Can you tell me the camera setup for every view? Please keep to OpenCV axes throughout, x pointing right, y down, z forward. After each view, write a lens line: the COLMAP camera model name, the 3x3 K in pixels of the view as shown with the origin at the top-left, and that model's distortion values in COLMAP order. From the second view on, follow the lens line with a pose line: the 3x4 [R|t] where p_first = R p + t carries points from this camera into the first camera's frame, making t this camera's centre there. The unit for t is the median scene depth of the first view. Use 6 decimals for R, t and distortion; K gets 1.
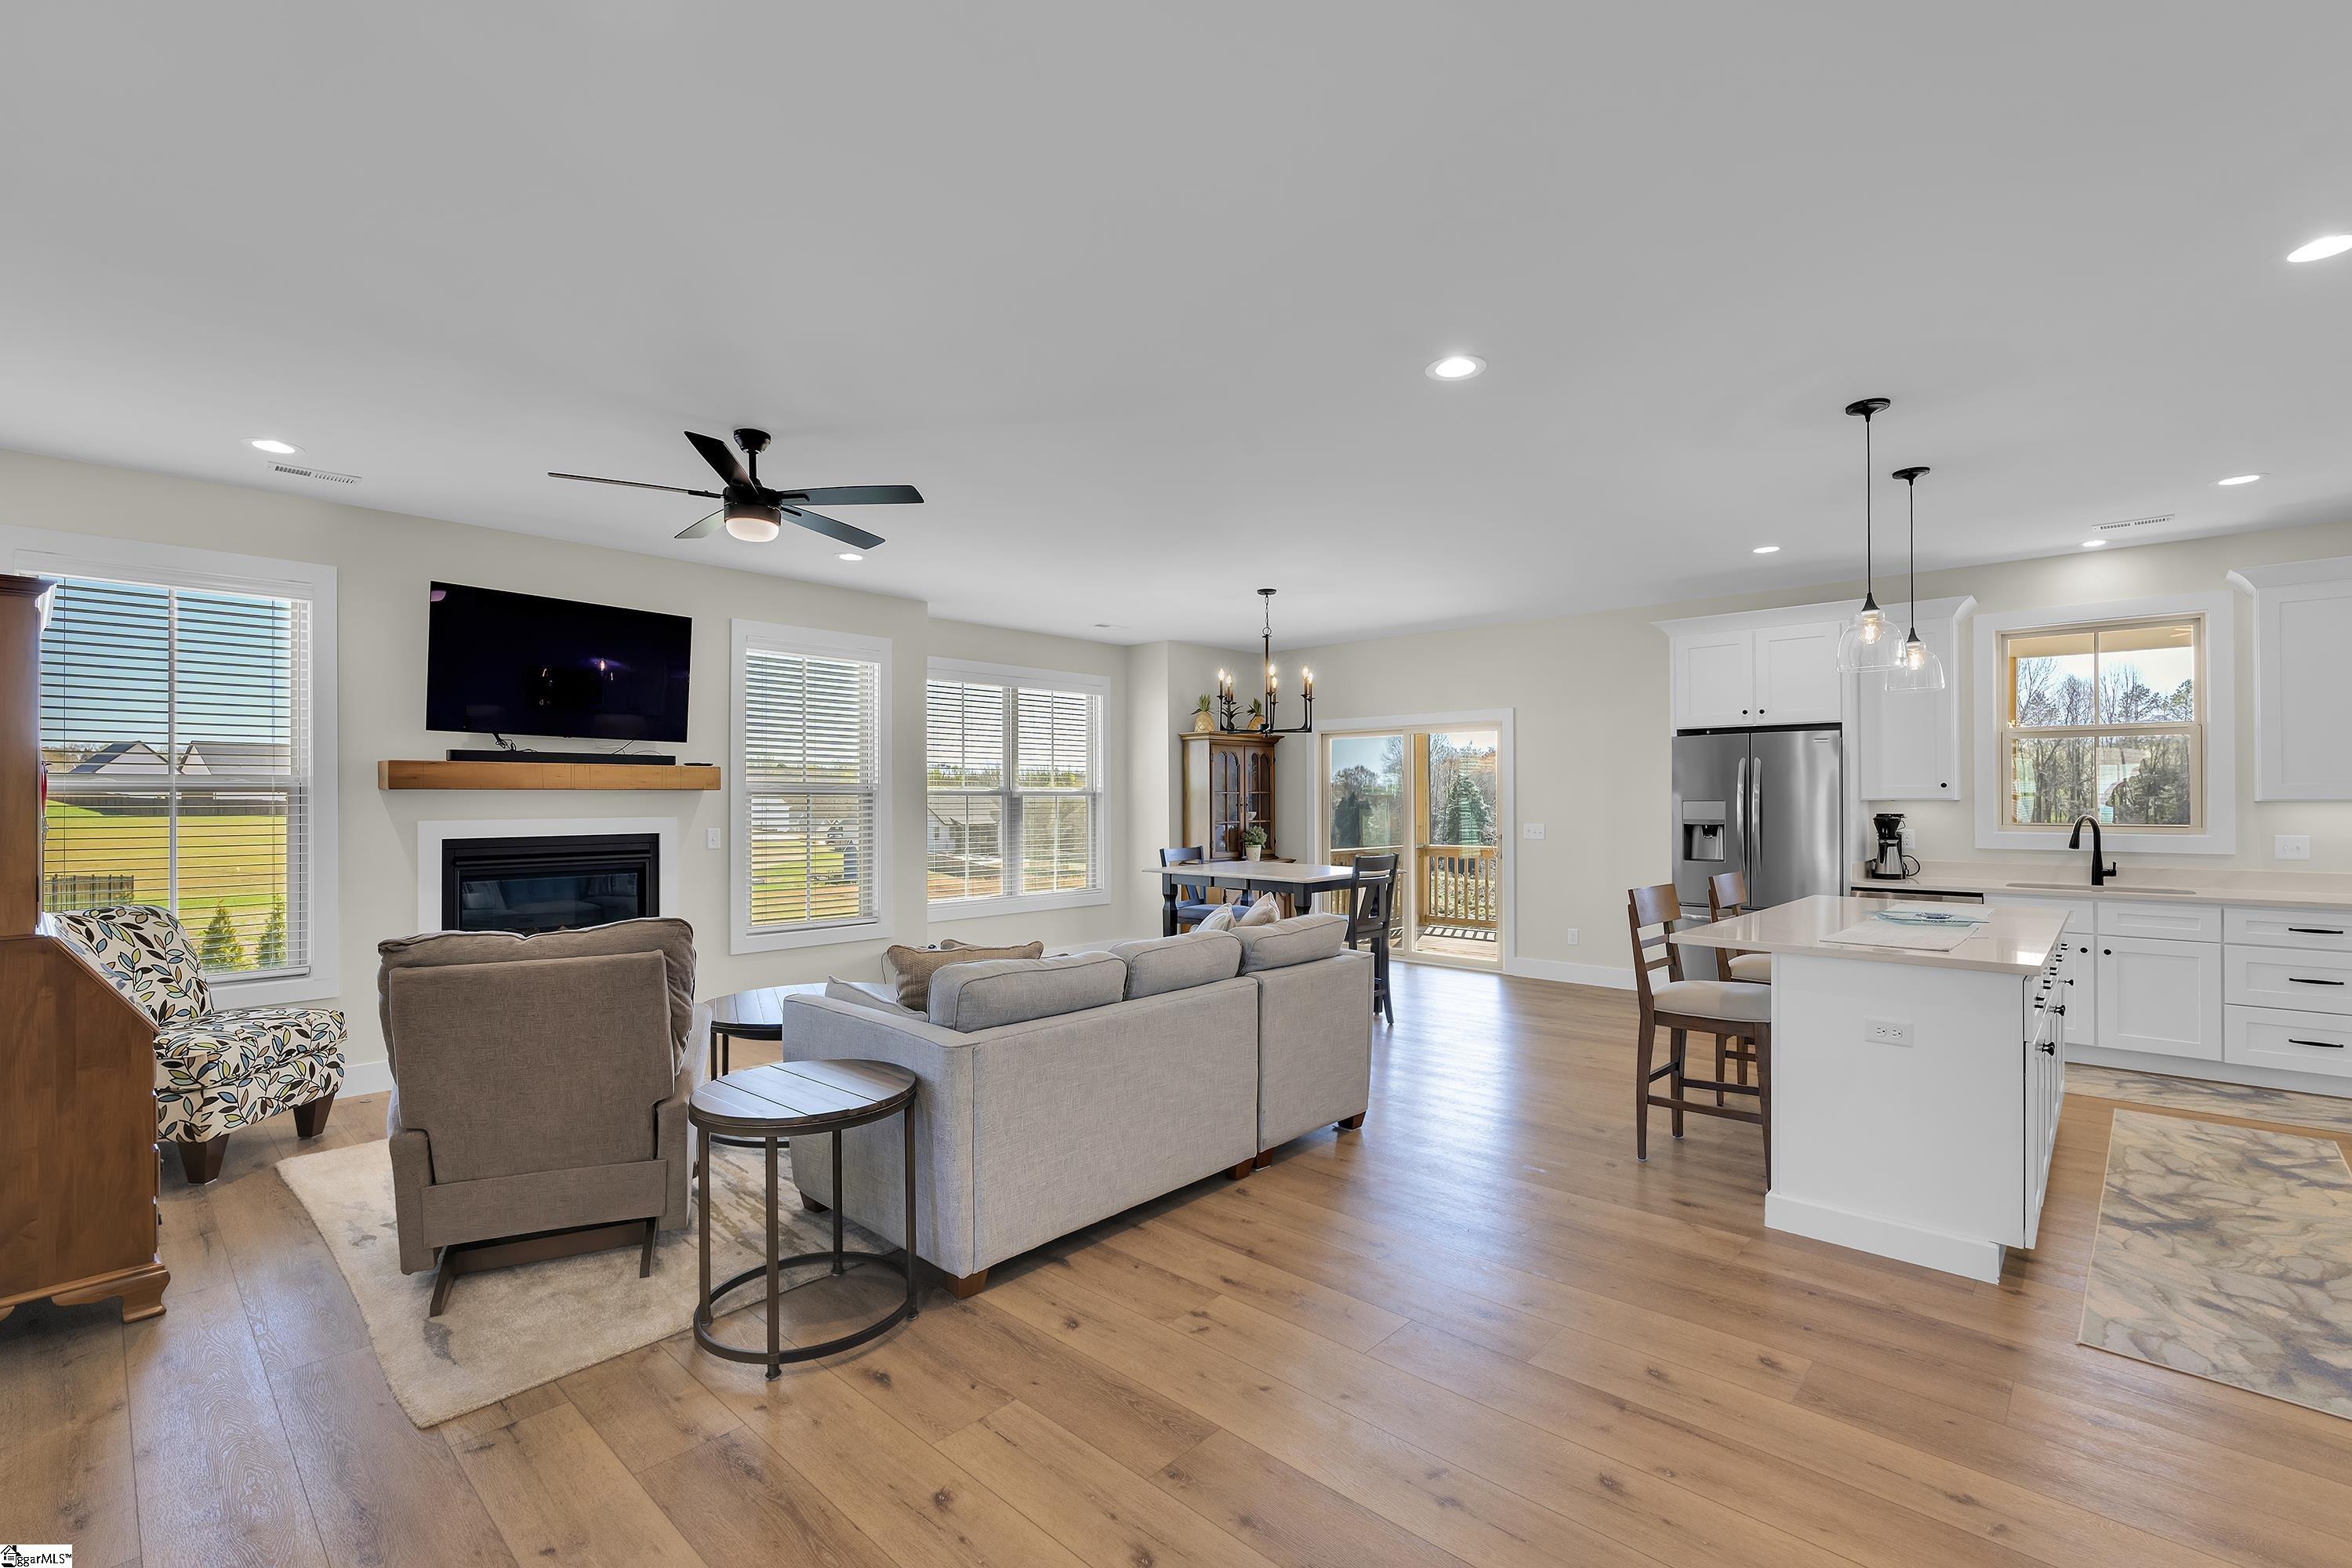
lens RADIAL K [[1032.8, 0, 1178.7], [0, 1032.8, 787.4], [0, 0, 1]] dist [-0.003486, 0.000666]
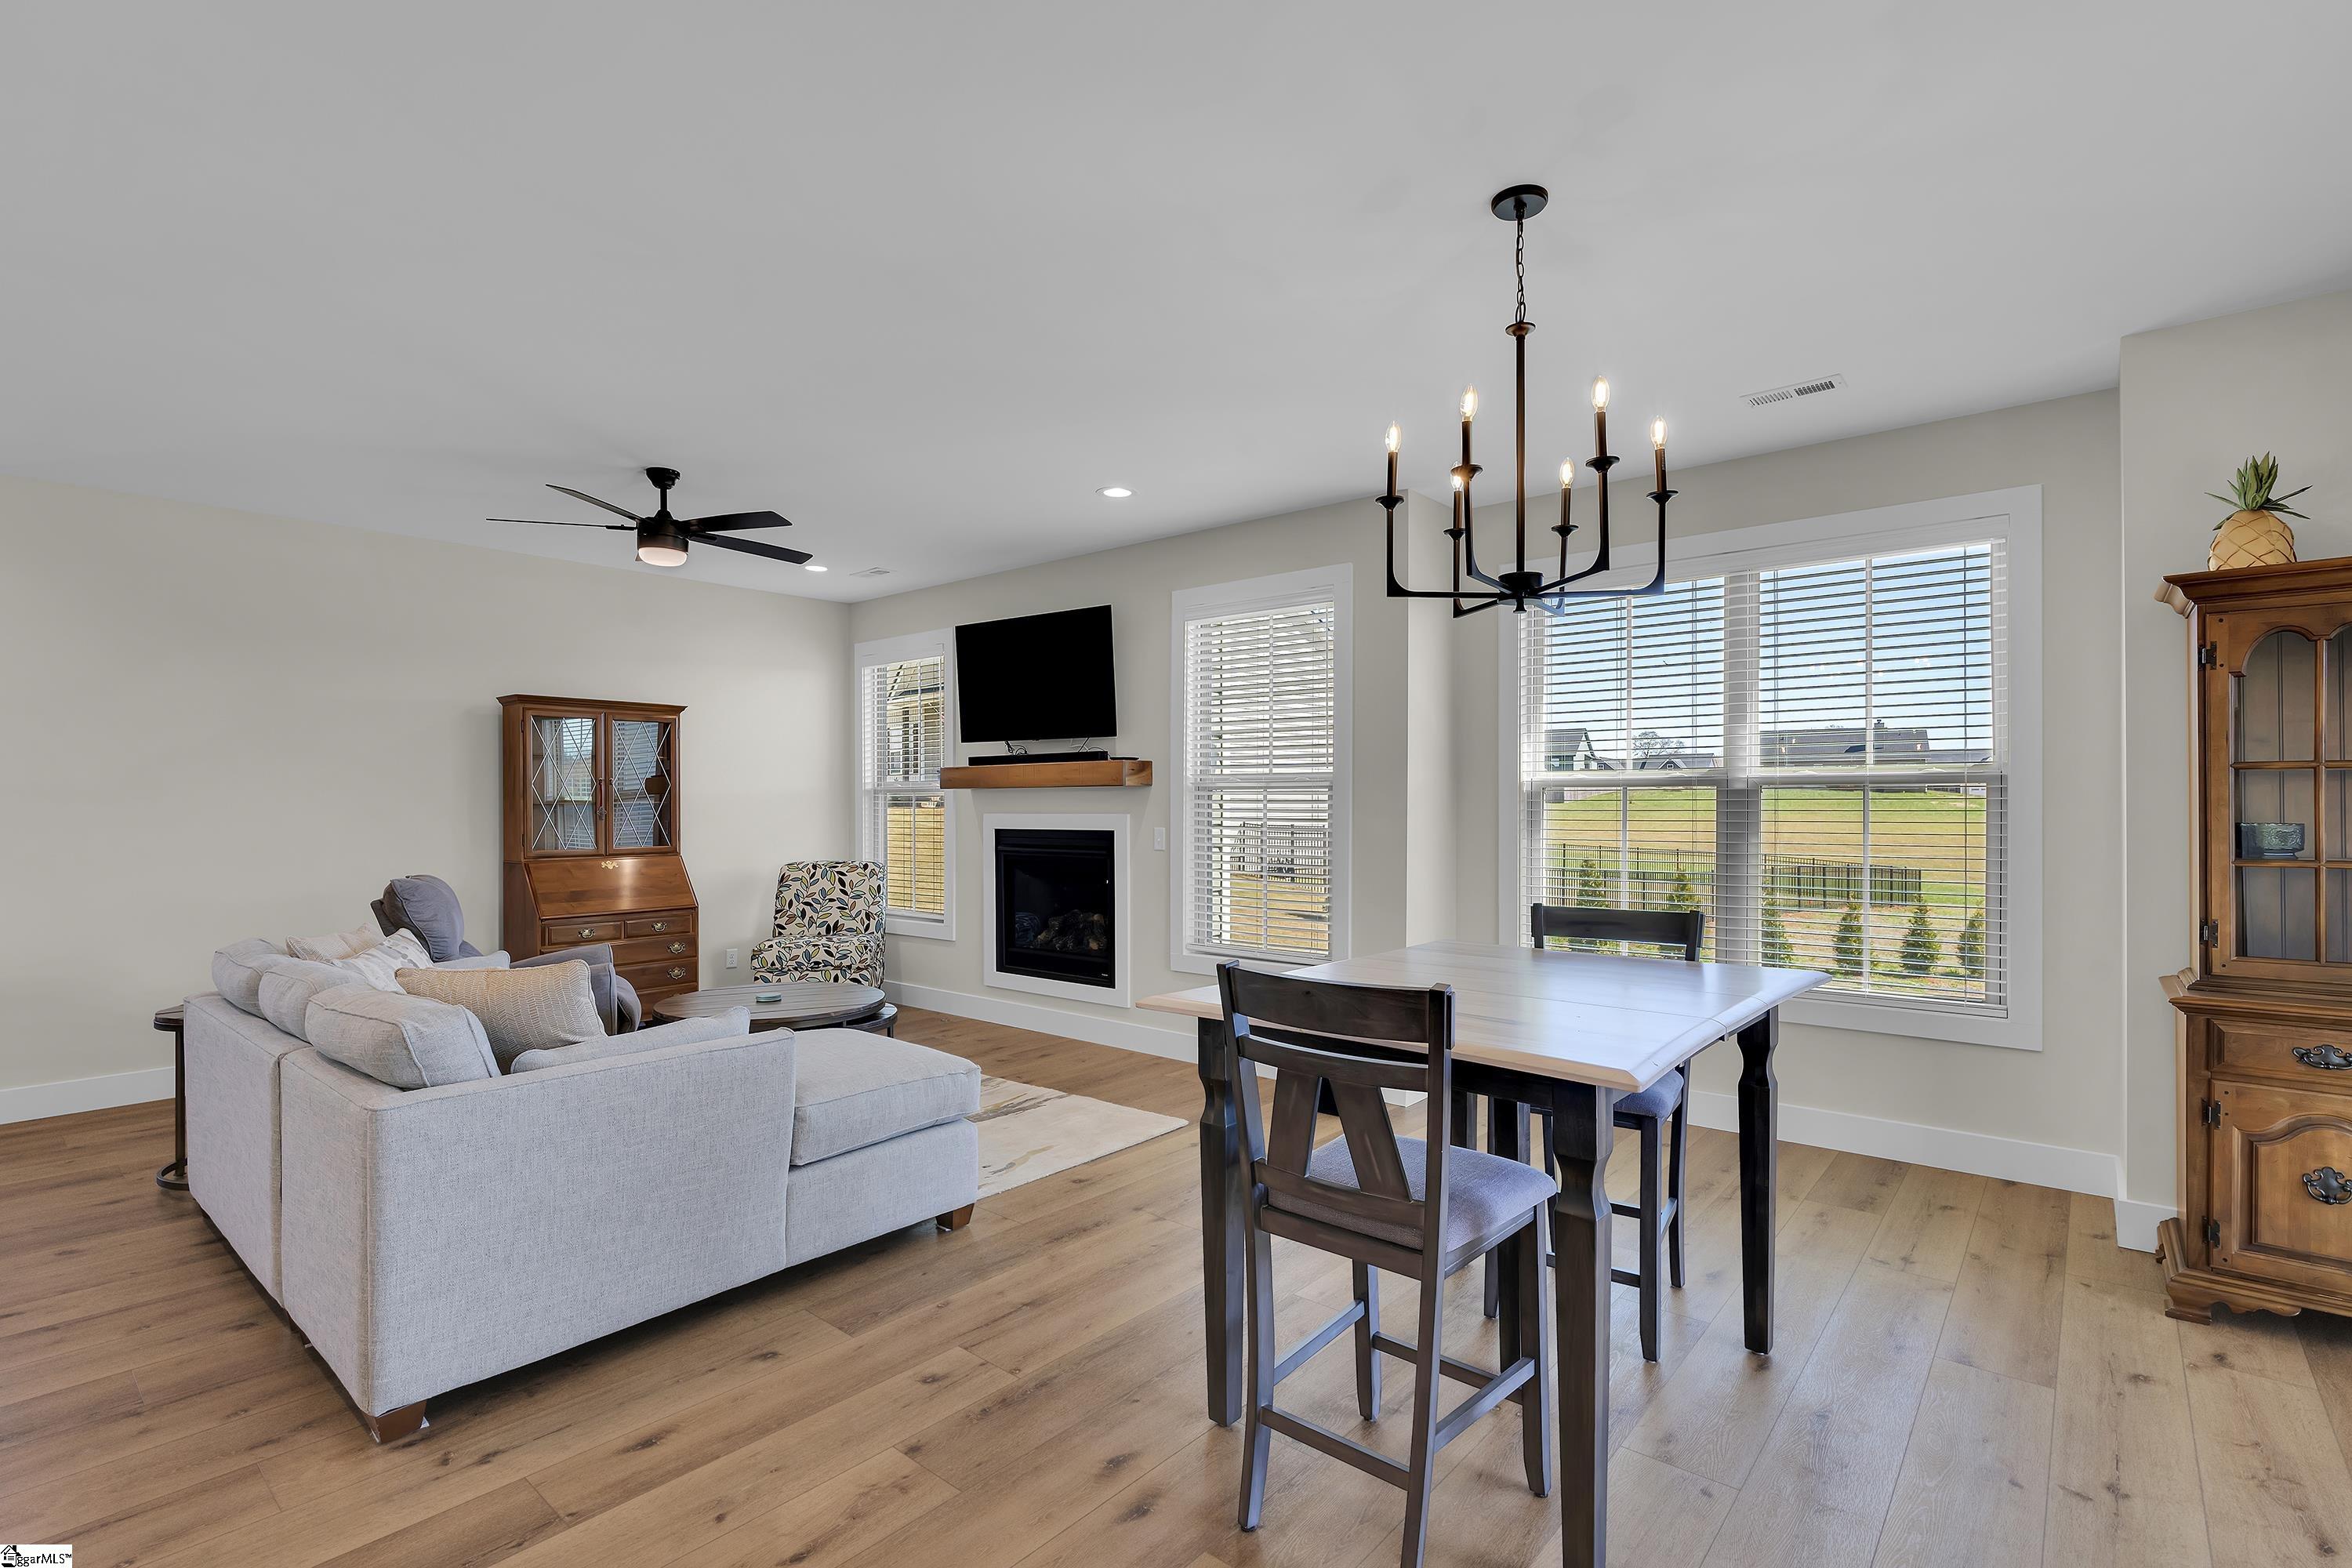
lens RADIAL K [[1091.0, 0, 1179.3], [0, 1091.0, 799.0], [0, 0, 1]] dist [-0.008029, 0.000261]
pose [[0.025611, -0.002471, -0.999669, 0.554028], [0.013299, 0.999909, -0.002131, 0.018308], [0.999584, -0.013240, 0.025641, 1.088513]]
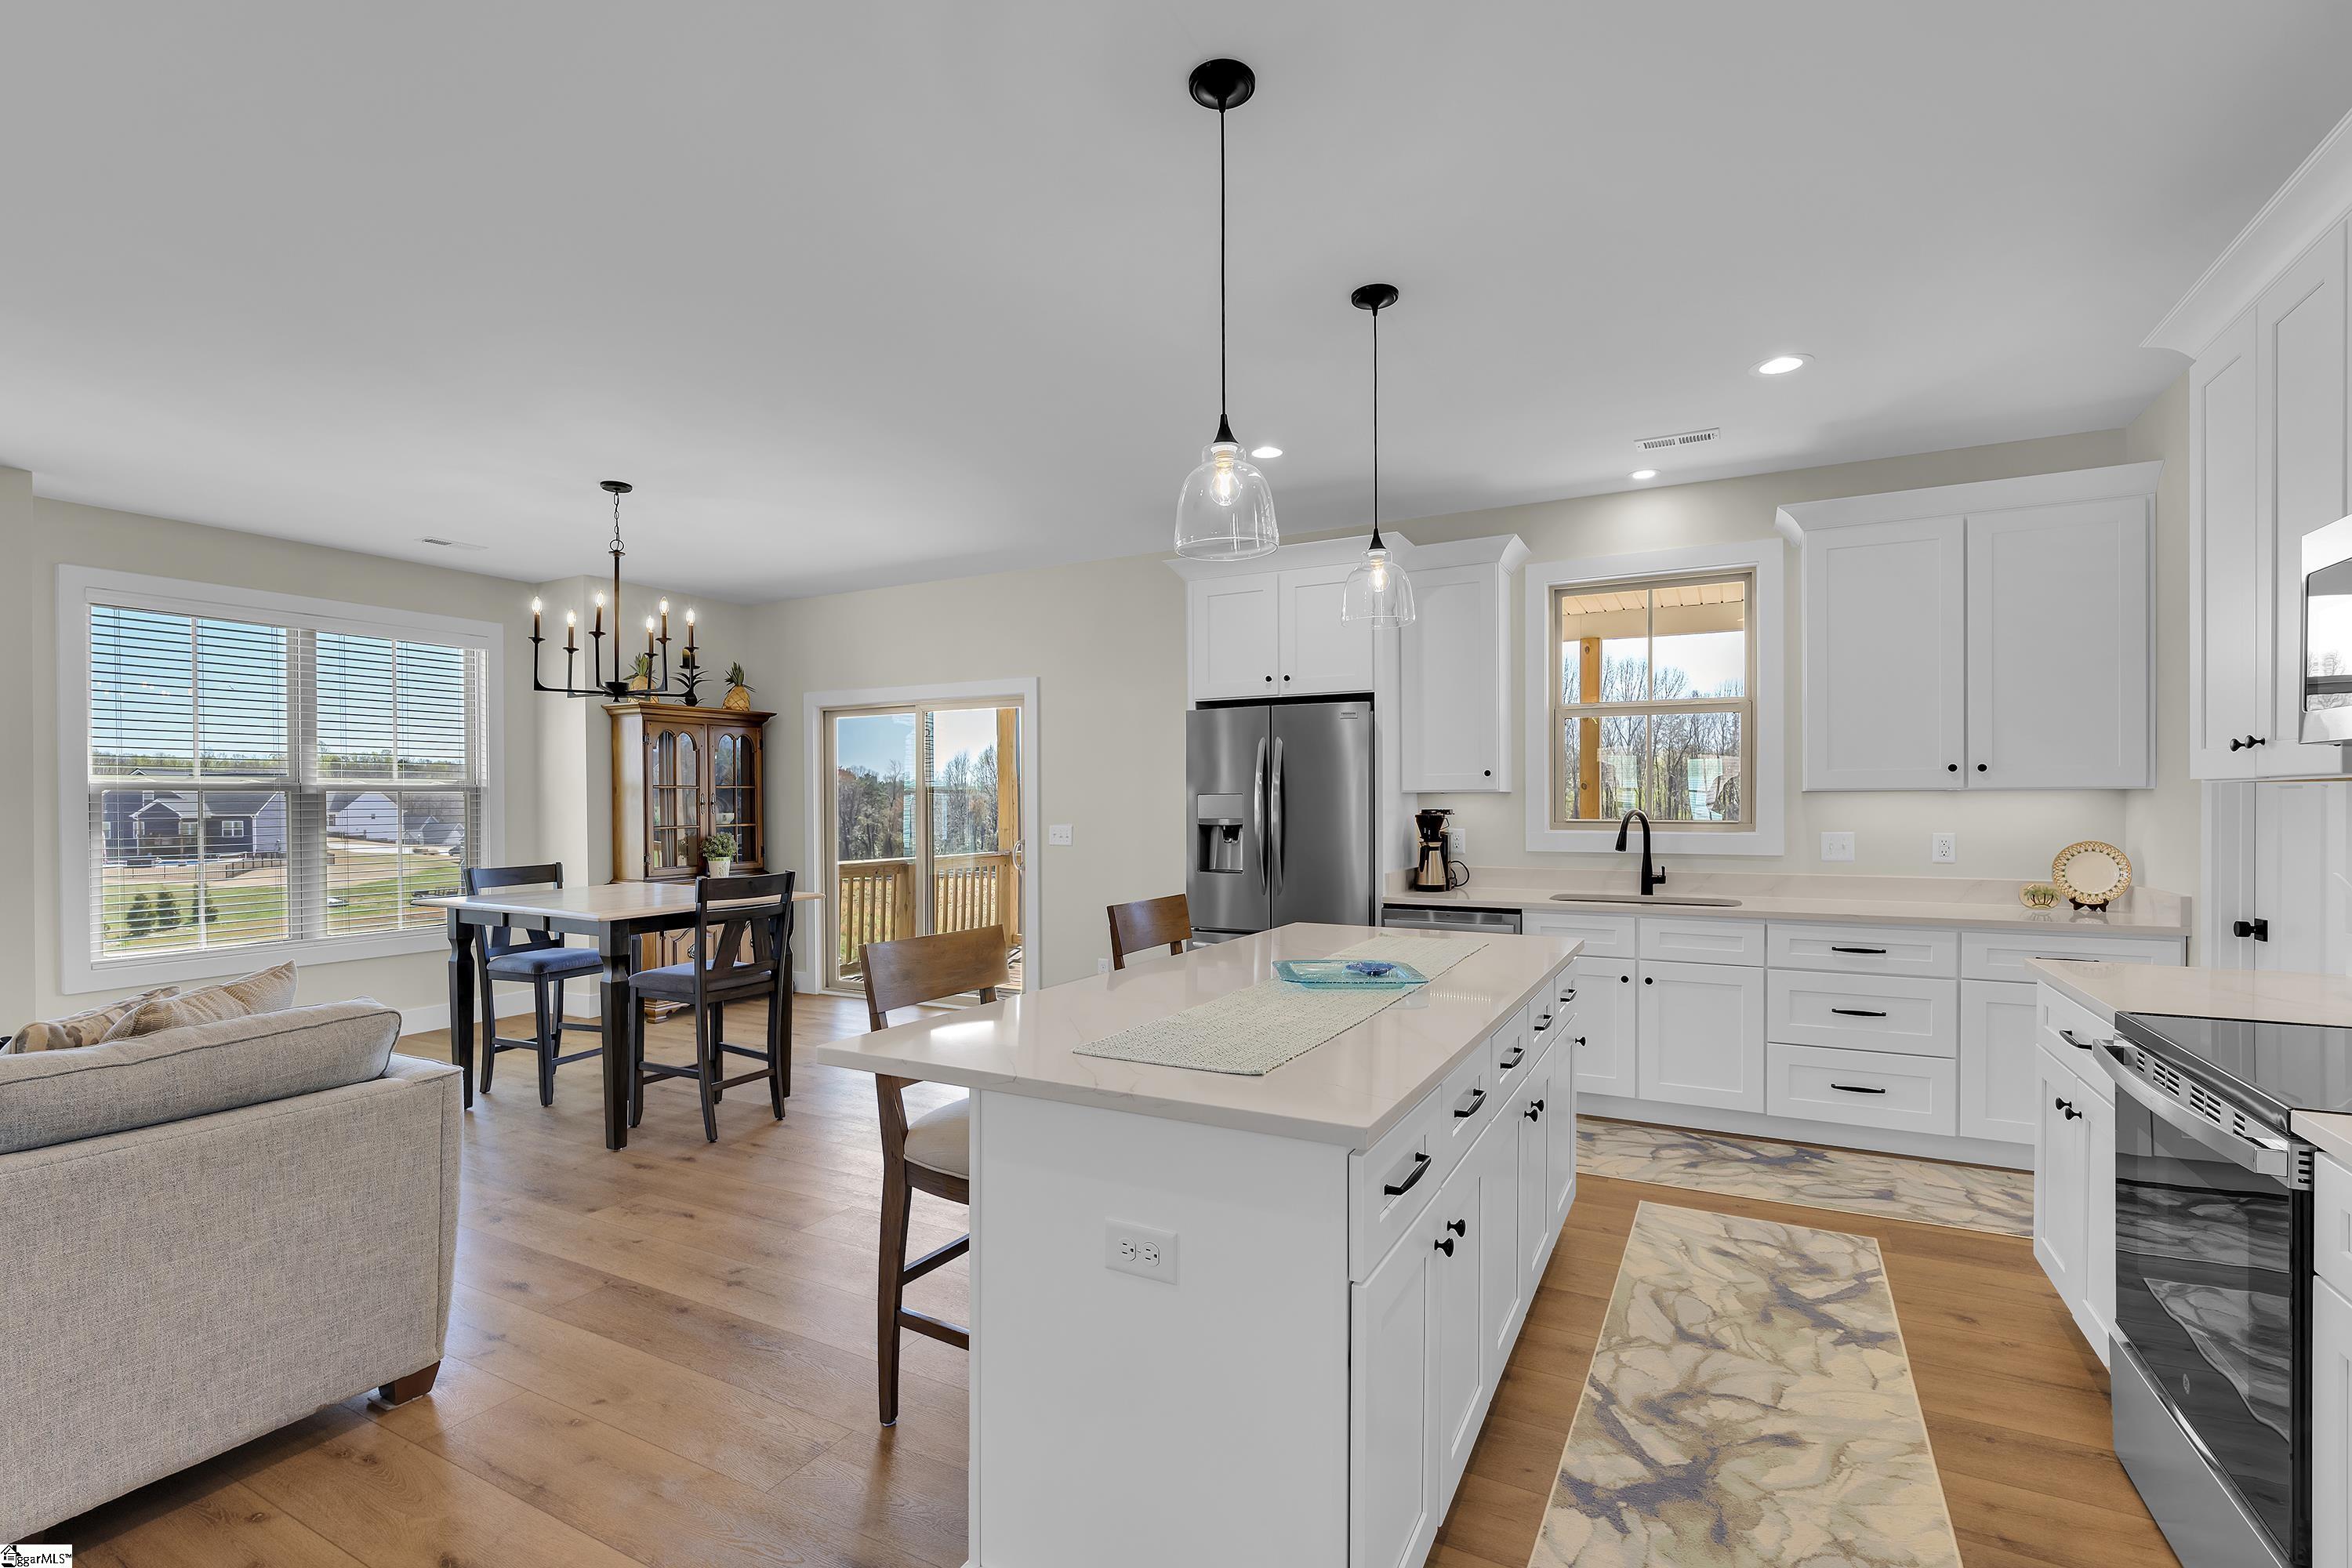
lens RADIAL K [[1032.8, 0, 1194.9], [0, 1032.8, 800.4], [0, 0, 1]] dist [-0.003486, 0.000666]
pose [[0.967114, -0.003567, 0.254317, 0.338909], [0.000934, 0.999945, 0.010473, 0.011074], [-0.254341, -0.009891, 0.967064, 0.300985]]
